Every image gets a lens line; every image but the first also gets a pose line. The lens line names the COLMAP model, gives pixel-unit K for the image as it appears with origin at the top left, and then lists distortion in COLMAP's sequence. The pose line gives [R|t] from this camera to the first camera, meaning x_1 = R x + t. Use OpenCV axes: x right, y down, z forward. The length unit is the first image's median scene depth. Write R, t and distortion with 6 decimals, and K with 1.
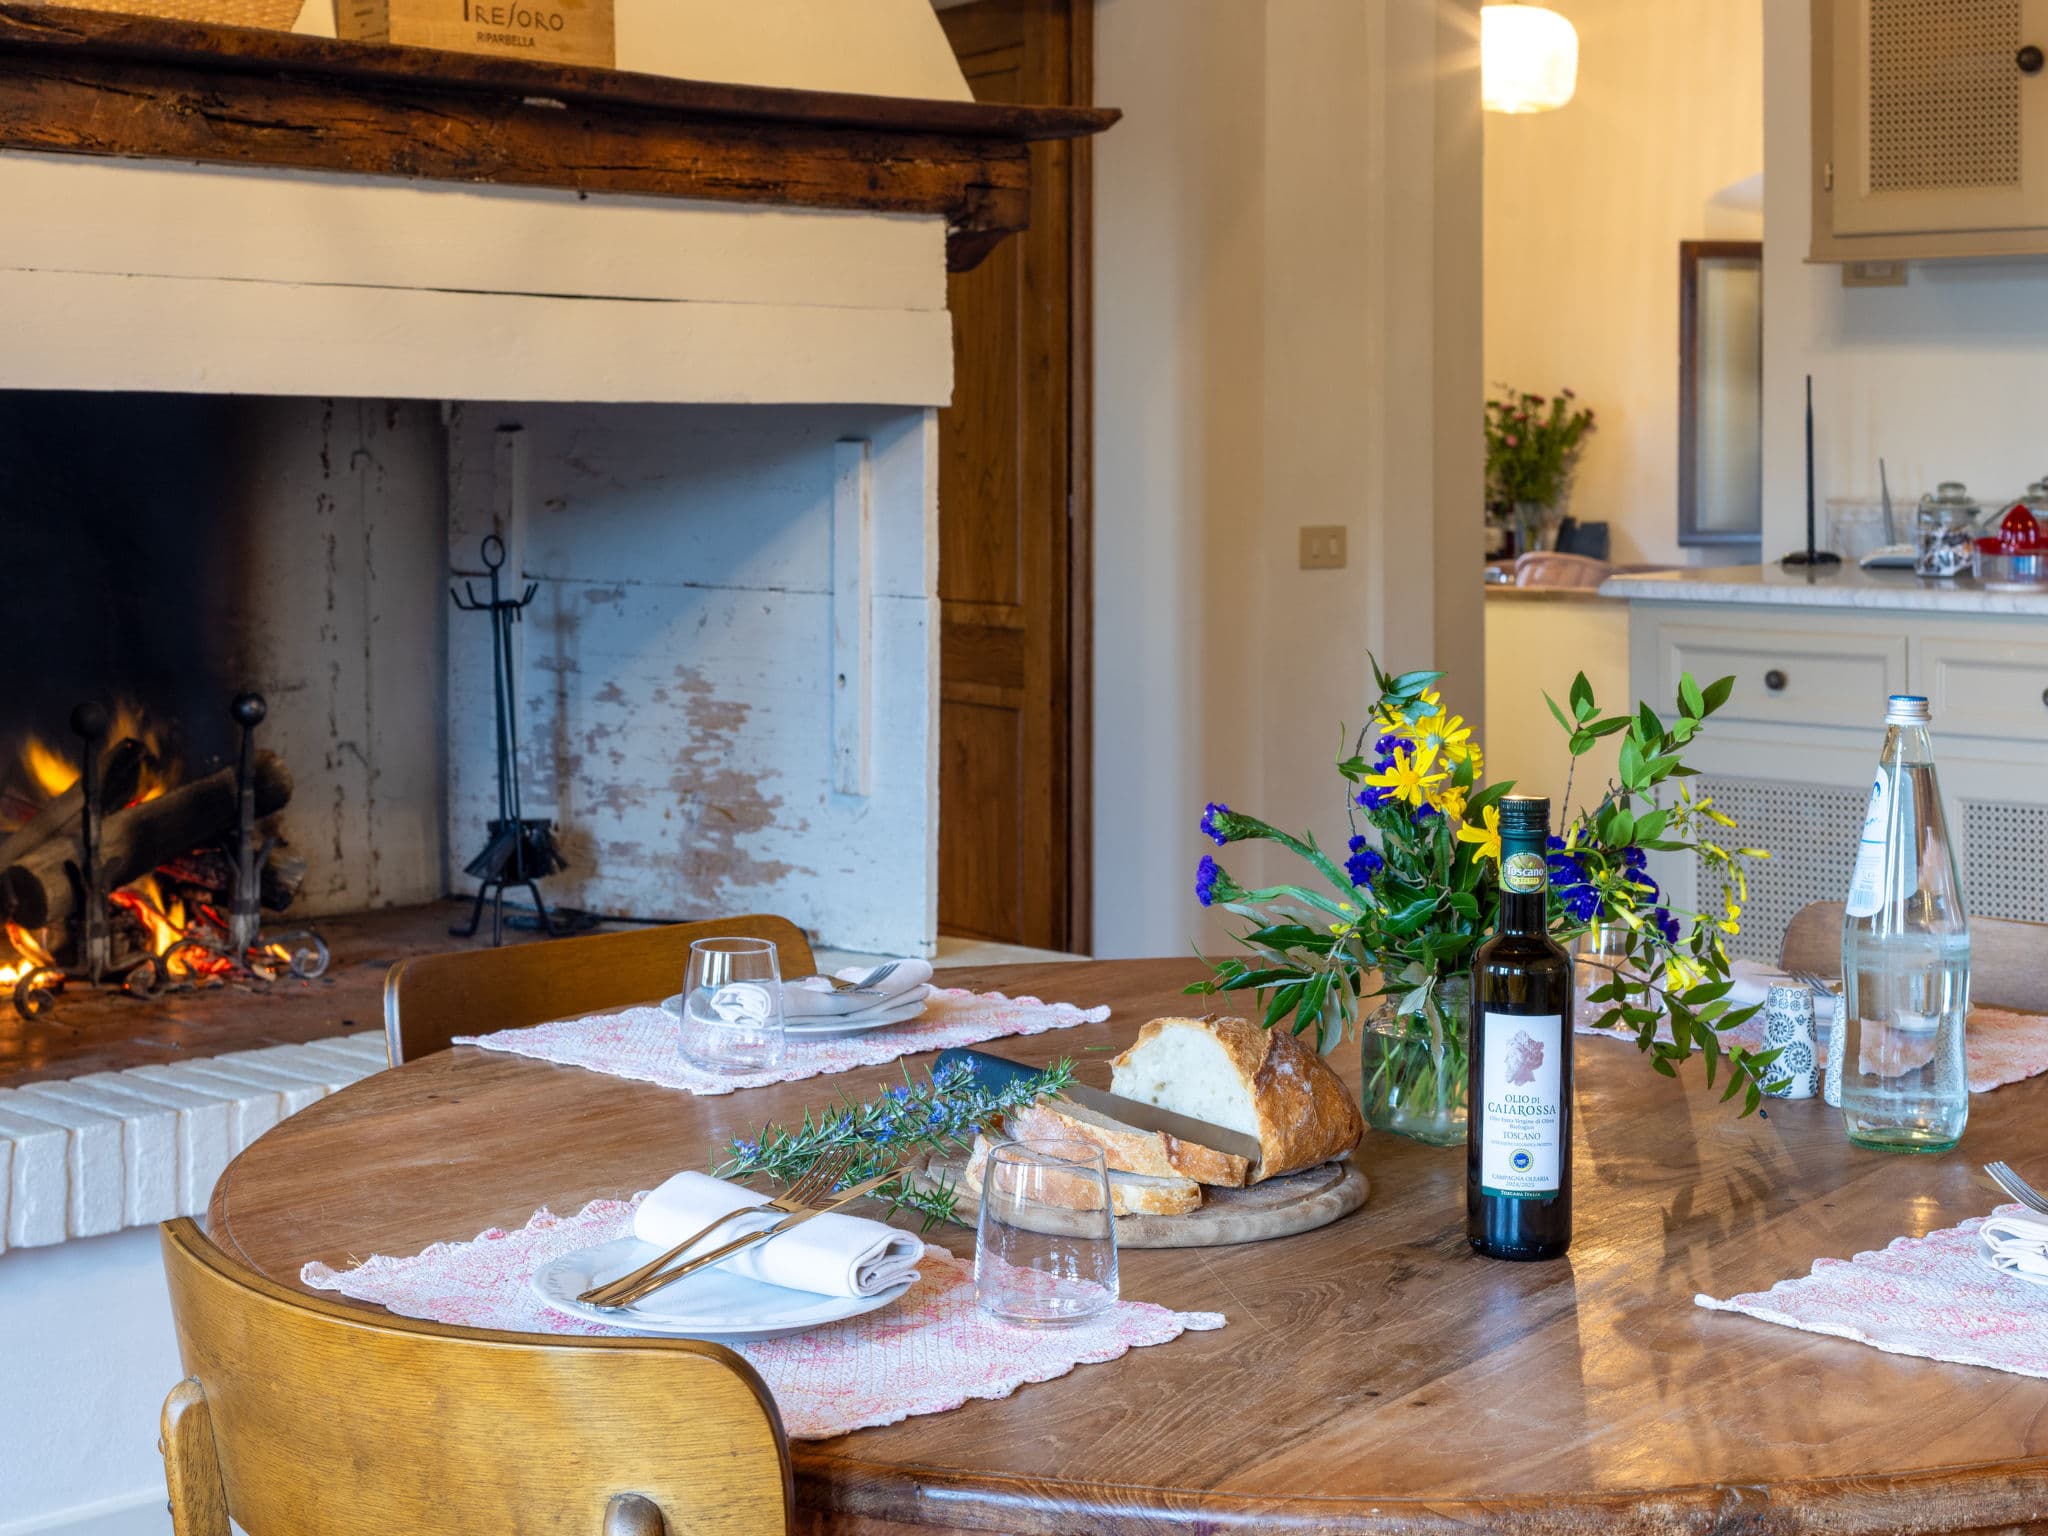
lens RADIAL K [[3562.1, 0, 1039.8], [0, 3562.1, 531.8], [0, 0, 1]] dist [-0.006007, 0.000000]
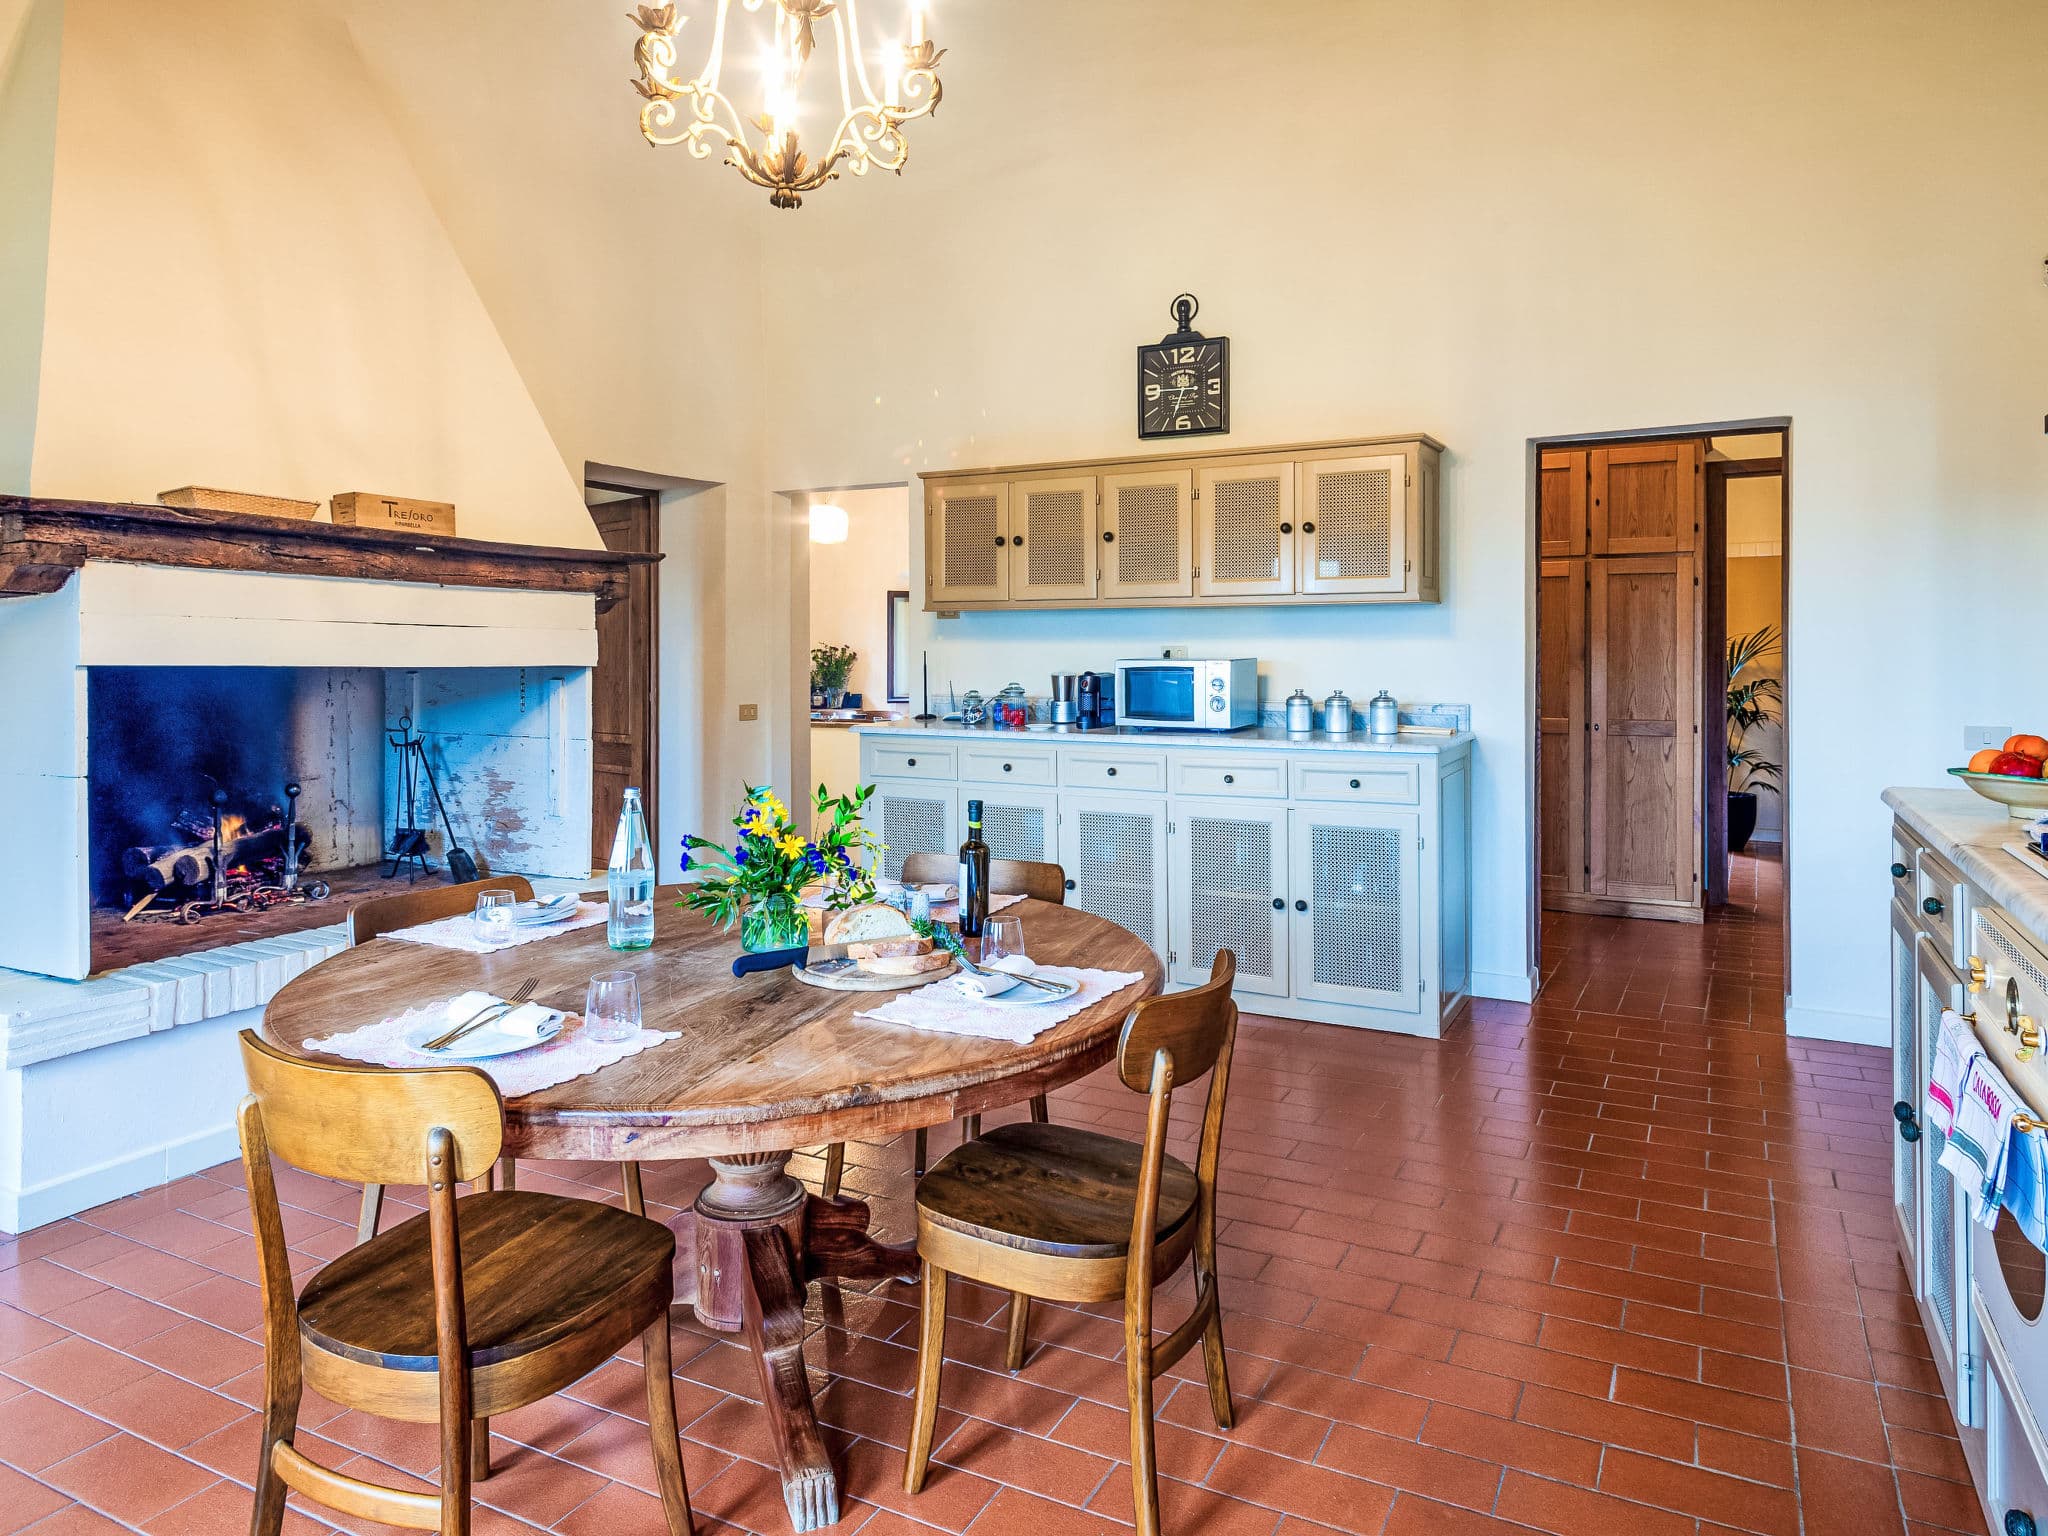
lens RADIAL K [[1322.1, 0, 1032.6], [0, 1322.1, 675.8], [0, 0, 1]] dist [0.022800, 0.000546]
pose [[0.959981, -0.000260, 0.280064, 0.011907], [0.003940, 0.999913, -0.012576, -0.018836], [-0.280036, 0.013176, 0.959899, -0.027060]]
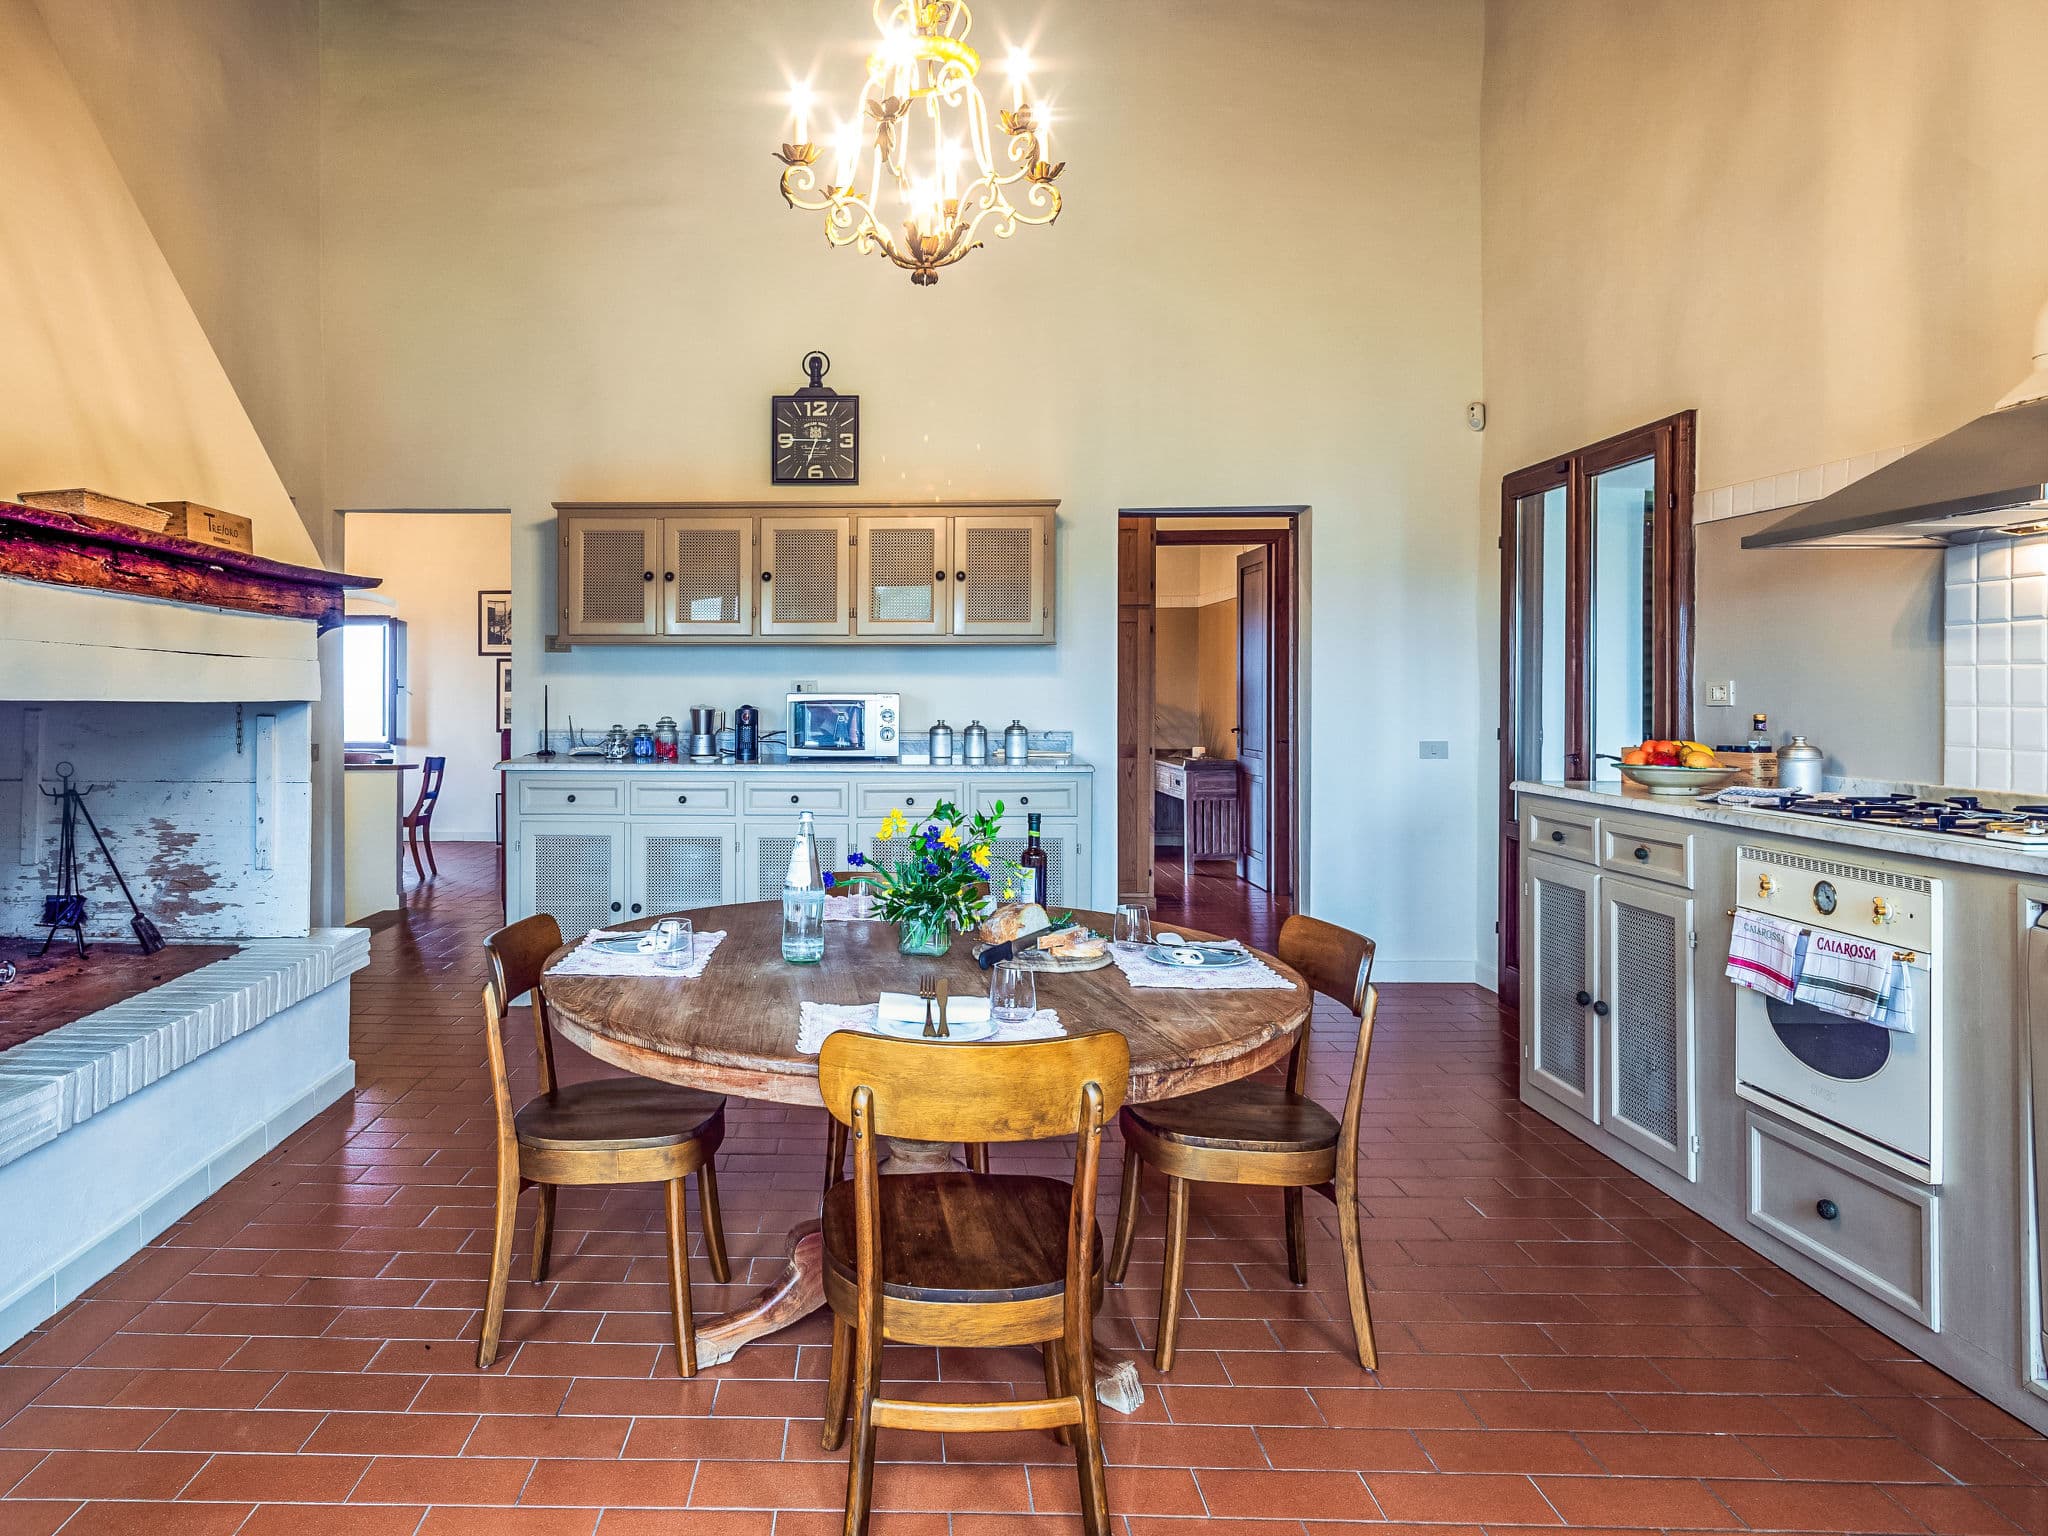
lens RADIAL K [[1322.1, 0, 936.6], [0, 1322.1, 713.4], [0, 0, 1]] dist [0.022800, 0.000546]
pose [[0.738727, -0.007637, 0.673962, -0.403891], [0.016451, 0.999842, -0.006702, -0.018357], [-0.673804, 0.016038, 0.738736, 0.092656]]
